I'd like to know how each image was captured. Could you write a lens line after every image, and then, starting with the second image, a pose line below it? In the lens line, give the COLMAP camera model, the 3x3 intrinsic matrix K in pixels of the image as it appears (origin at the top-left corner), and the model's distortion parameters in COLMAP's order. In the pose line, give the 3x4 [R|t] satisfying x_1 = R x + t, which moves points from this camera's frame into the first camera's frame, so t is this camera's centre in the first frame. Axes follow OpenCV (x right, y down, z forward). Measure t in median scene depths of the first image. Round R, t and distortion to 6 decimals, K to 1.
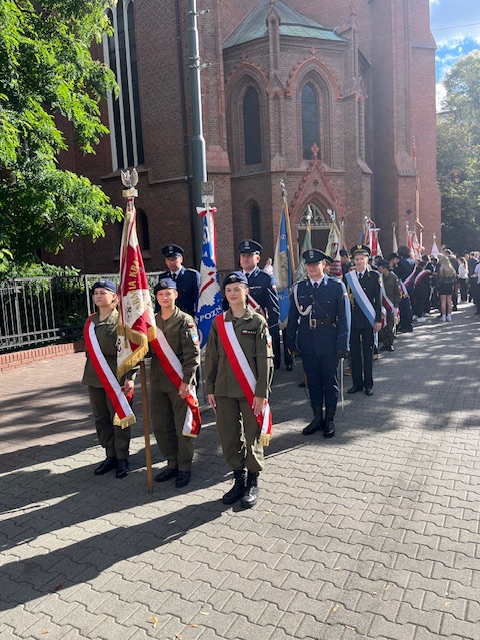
lens RADIAL K [[479.8, 0, 240.0], [0, 479.8, 320.0], [0, 0, 1]] dist [0.070676, -0.123254]
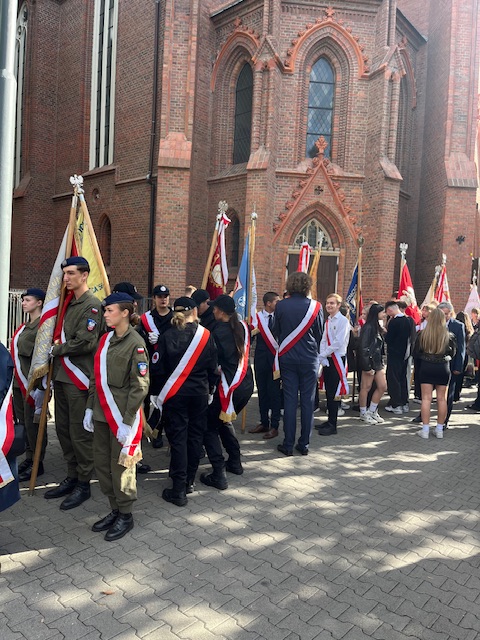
lens RADIAL K [[479.8, 0, 240.0], [0, 479.8, 320.0], [0, 0, 1]] dist [0.070676, -0.123254]
pose [[0.969647, 0.099628, -0.223292, 0.223249], [-0.113952, 0.992115, -0.052177, -0.042878], [0.216333, 0.076038, 0.973354, 0.294585]]
